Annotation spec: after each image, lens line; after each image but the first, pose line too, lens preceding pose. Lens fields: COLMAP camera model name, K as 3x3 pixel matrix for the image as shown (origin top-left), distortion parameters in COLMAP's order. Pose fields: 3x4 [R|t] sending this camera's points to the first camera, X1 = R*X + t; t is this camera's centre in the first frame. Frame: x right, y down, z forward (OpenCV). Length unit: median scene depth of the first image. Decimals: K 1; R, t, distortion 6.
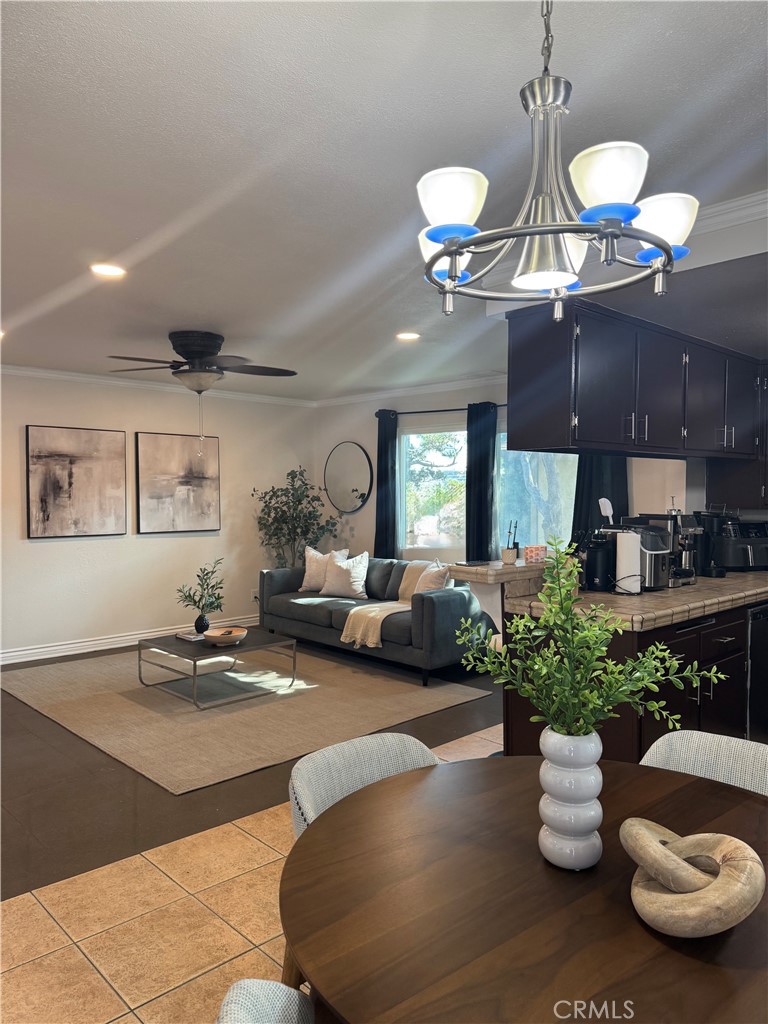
lens RADIAL K [[726.5, 0, 384.0], [0, 726.5, 512.0], [0, 0, 1]] dist [0.156791, -0.239276]
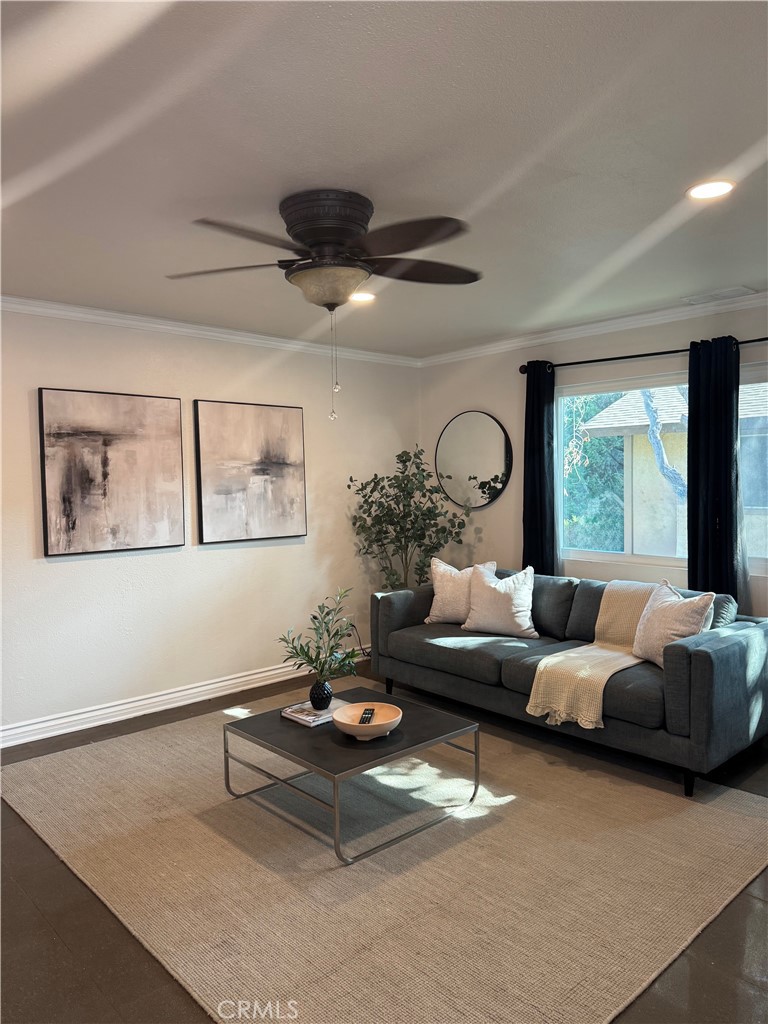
lens RADIAL K [[726.5, 0, 384.0], [0, 726.5, 512.0], [0, 0, 1]] dist [0.156791, -0.239276]
pose [[0.999635, -0.016280, -0.021544, -0.152157], [0.016574, 0.999771, 0.013541, -0.008514], [0.021318, -0.013893, 0.999676, 0.324219]]
